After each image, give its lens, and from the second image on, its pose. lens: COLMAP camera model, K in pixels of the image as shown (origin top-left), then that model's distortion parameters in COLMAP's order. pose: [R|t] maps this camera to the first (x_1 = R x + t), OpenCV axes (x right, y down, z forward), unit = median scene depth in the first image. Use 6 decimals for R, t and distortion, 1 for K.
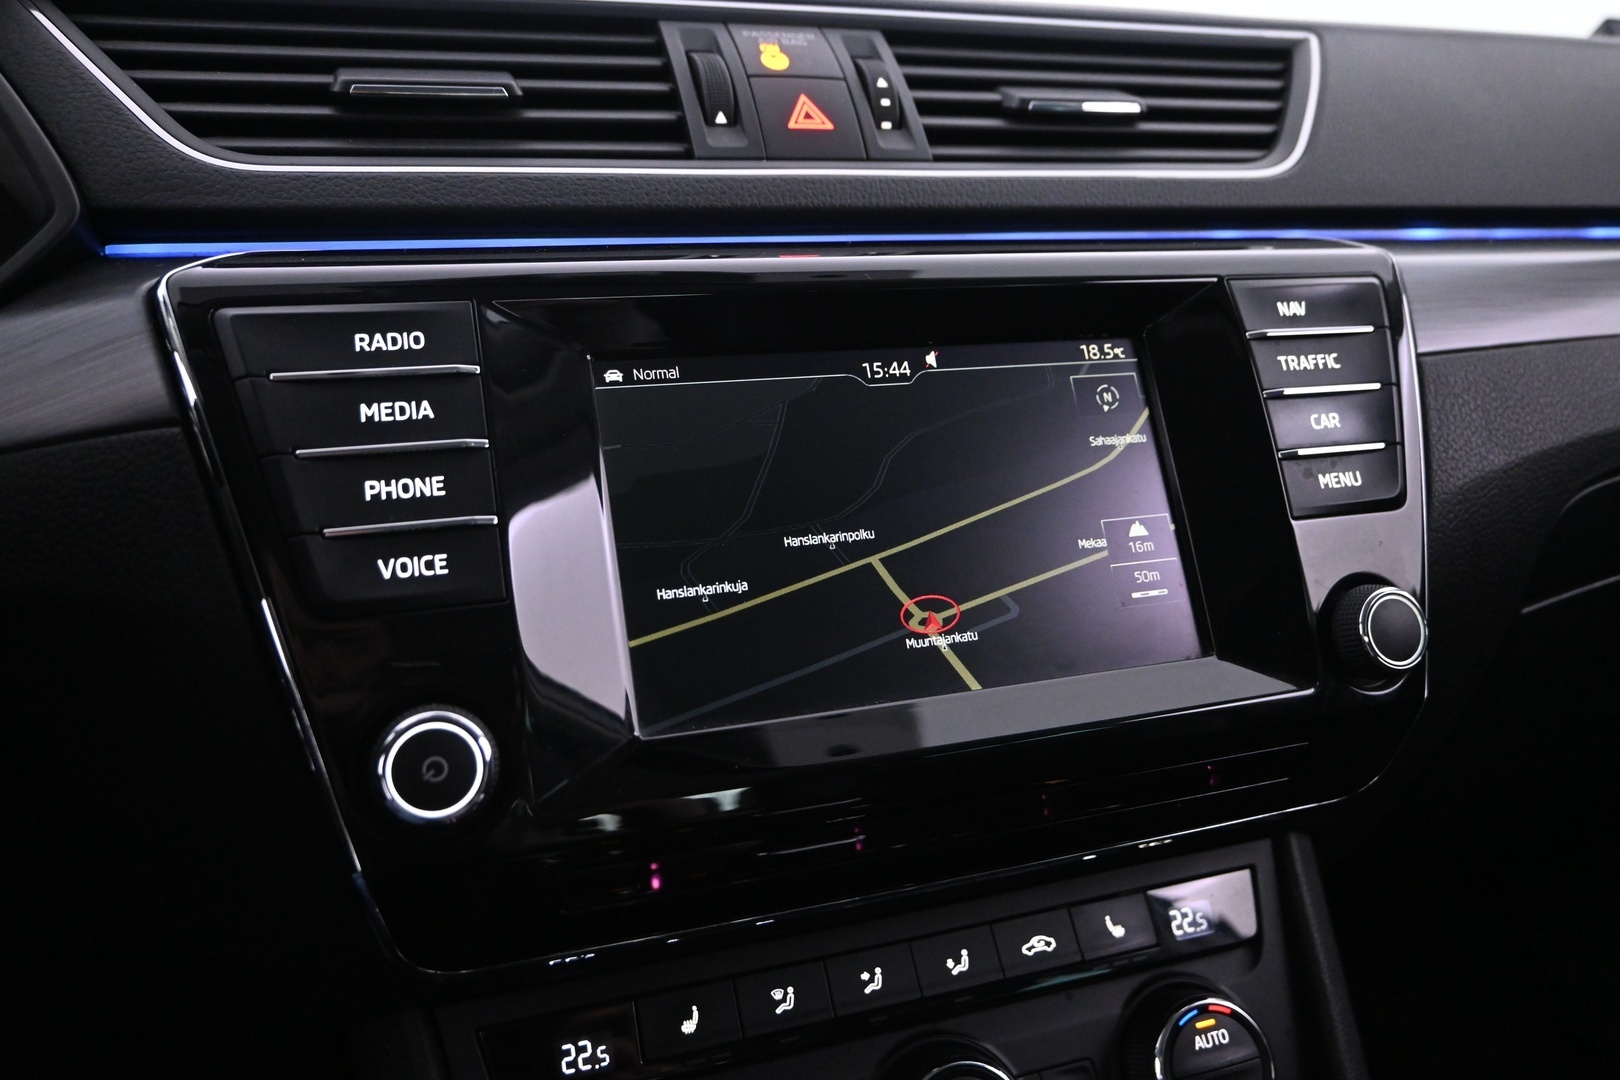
lens RADIAL K [[1216.9, 0, 810.0], [0, 1216.9, 540.0], [0, 0, 1]] dist [0.001360, 0.002600]
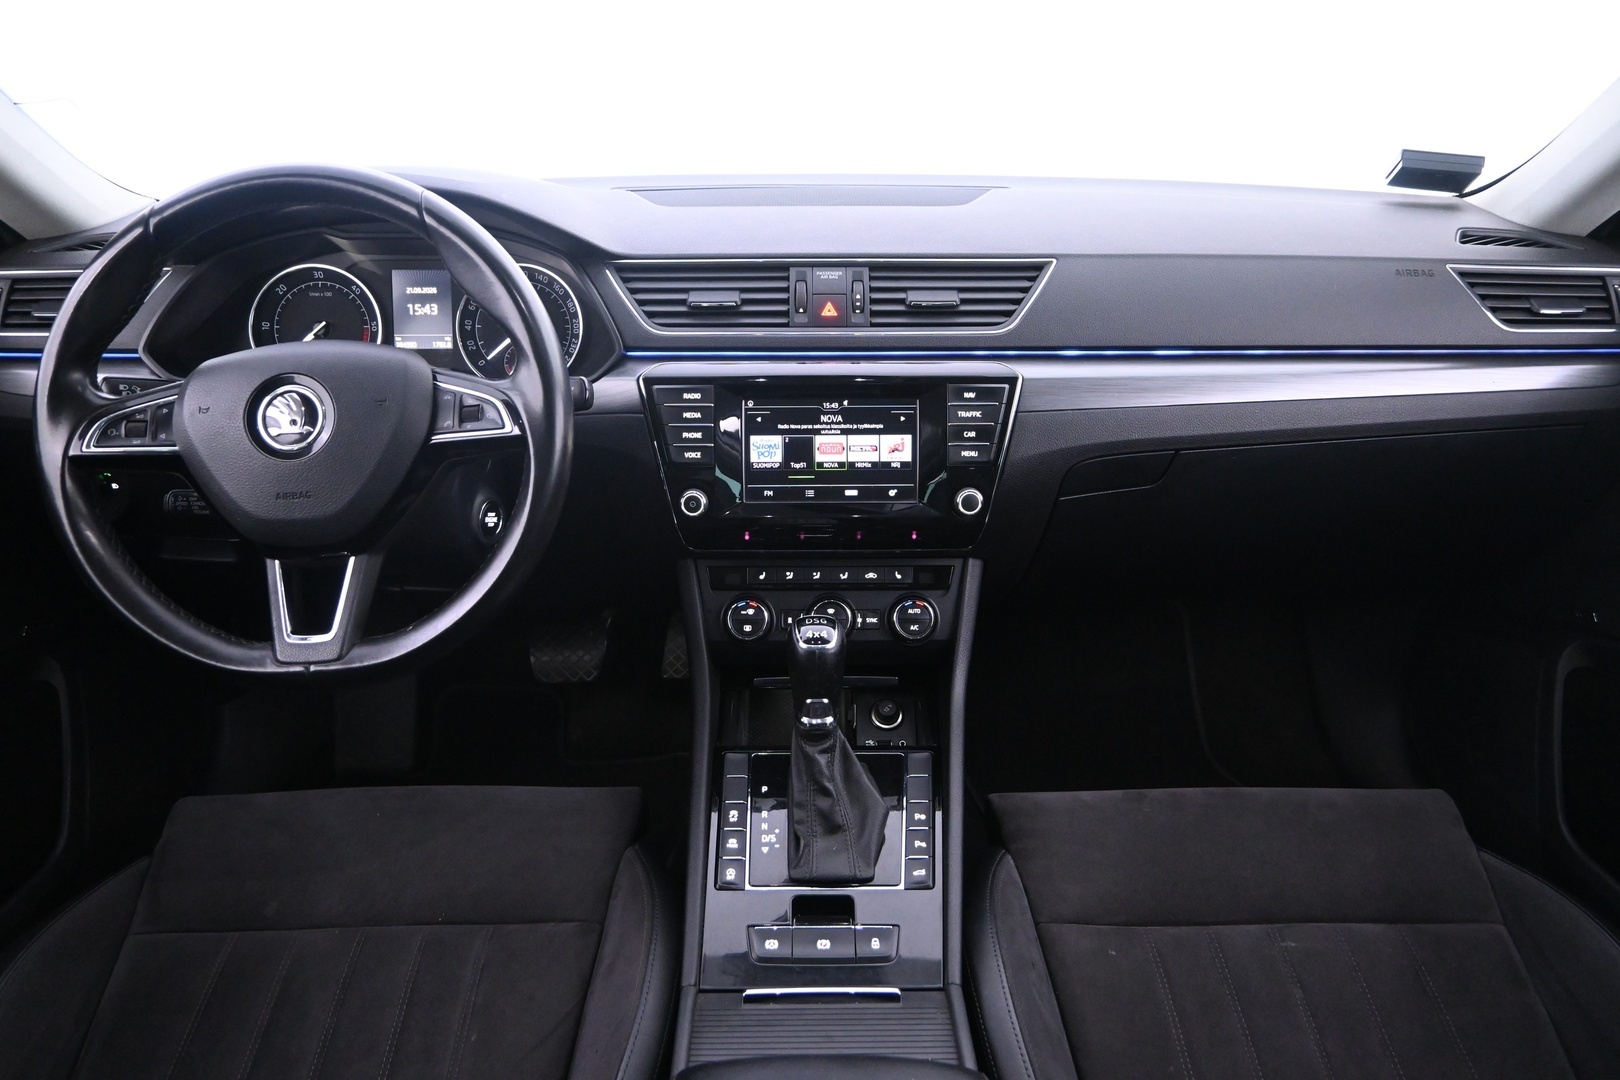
lens RADIAL K [[1107.1, 0, 810.0], [0, 1107.1, 540.0], [0, 0, 1]] dist [0.008575, -0.000262]
pose [[0.945969, 0.169383, -0.276501, 0.900942], [-0.087422, 0.954368, 0.285552, -0.640501], [0.312251, -0.245951, 0.917610, -1.896360]]
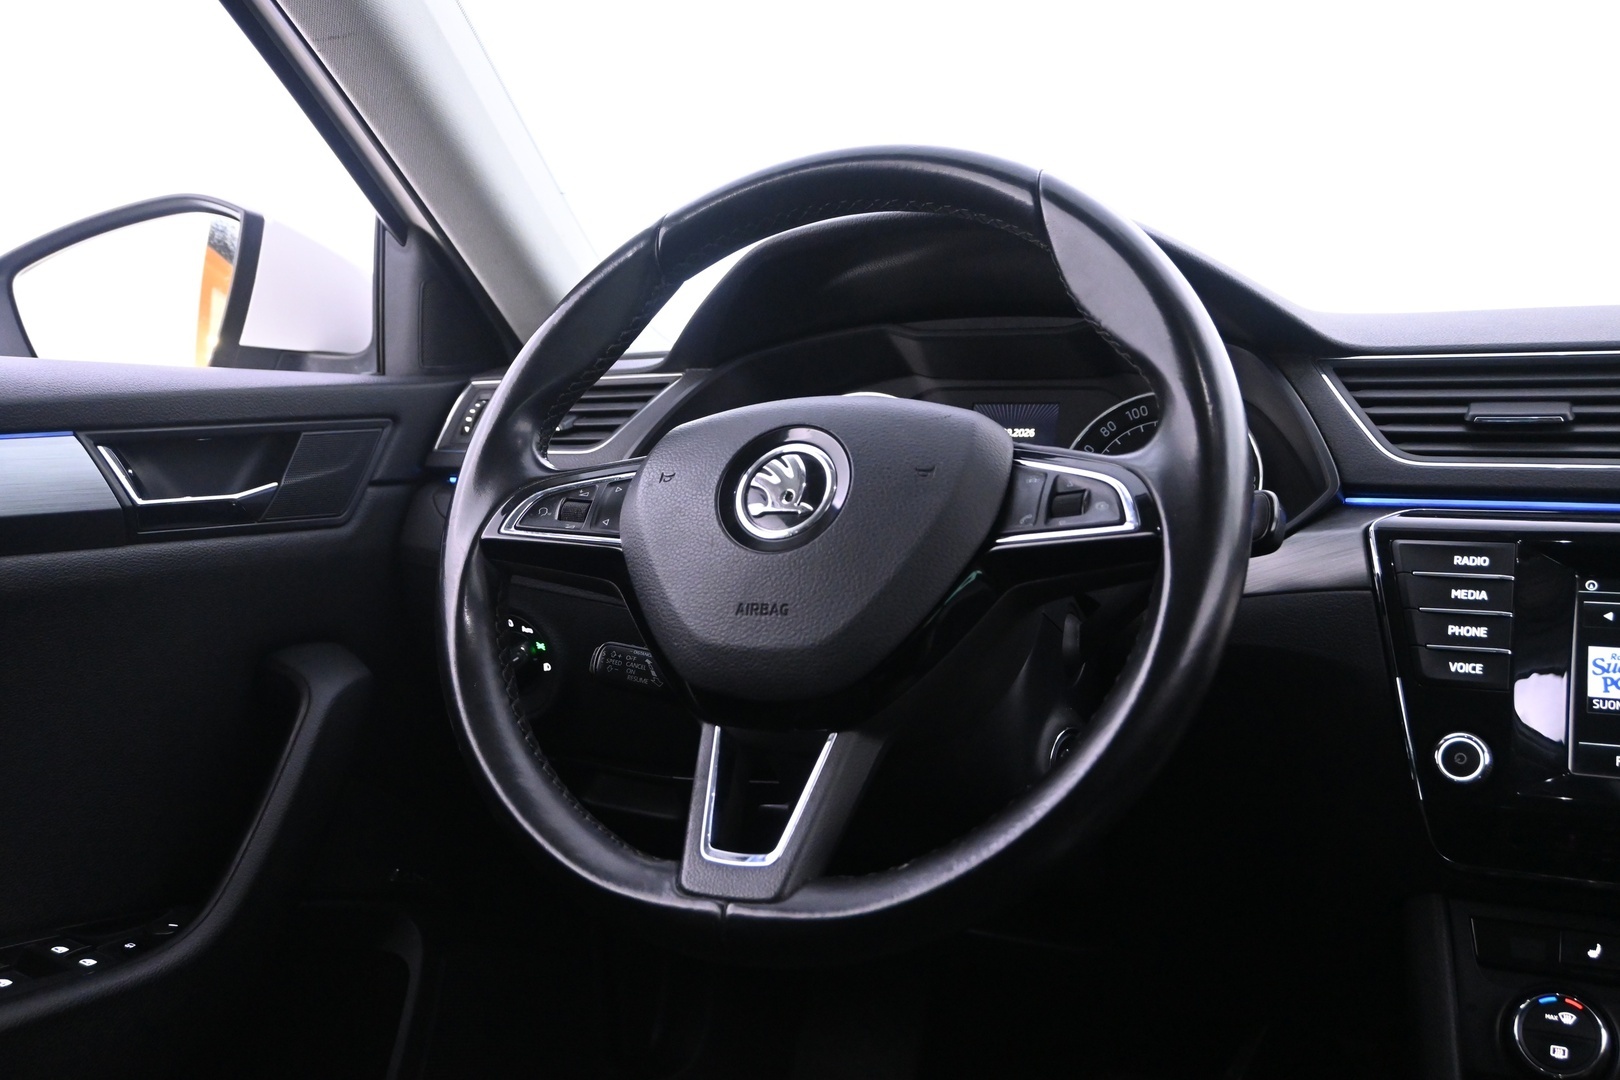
lens RADIAL K [[1531.6, 0, 810.0], [0, 1531.6, 540.0], [0, 0, 1]] dist [-0.012975, -0.001821]
pose [[0.703627, 0.092477, -0.704526, 0.580417], [-0.146404, 0.989089, -0.016388, 0.009605], [0.695323, 0.114677, 0.709489, -1.371268]]
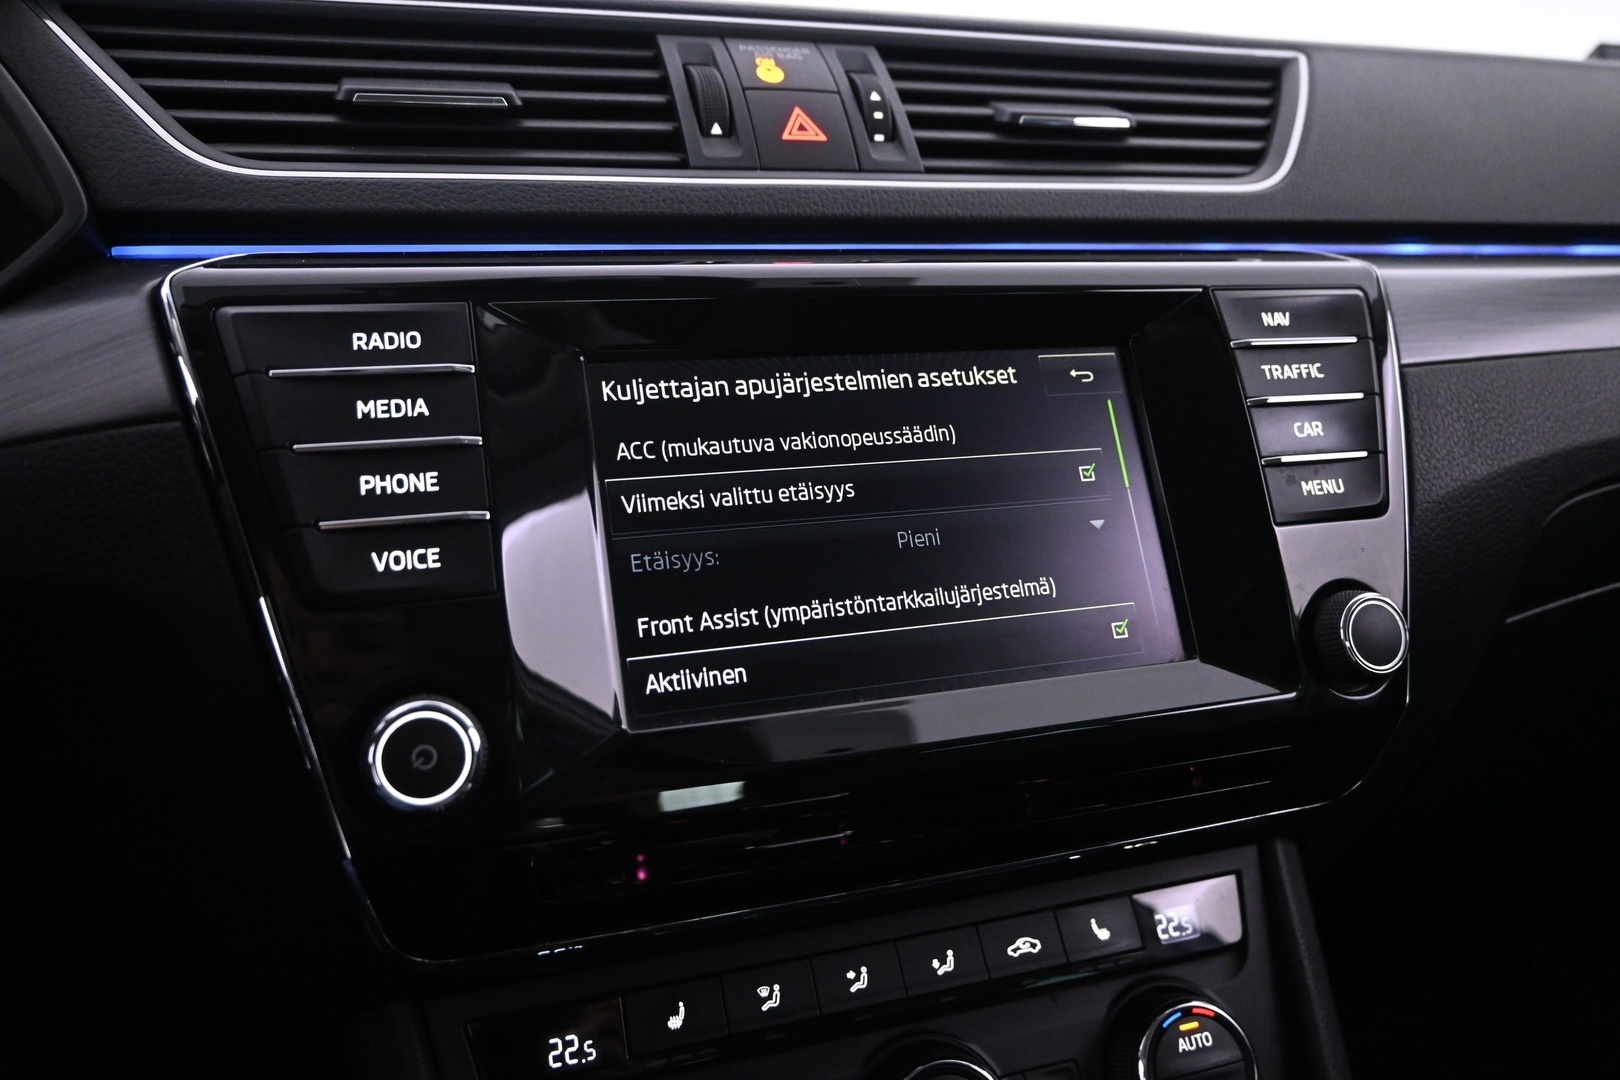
lens RADIAL K [[1216.9, 0, 810.0], [0, 1216.9, 540.0], [0, 0, 1]] dist [0.001360, 0.002600]
pose [[0.999962, 0.007669, -0.004103, 0.013030], [-0.007739, 0.999822, -0.017232, 0.015814], [0.003970, 0.017264, 0.999843, -0.015340]]
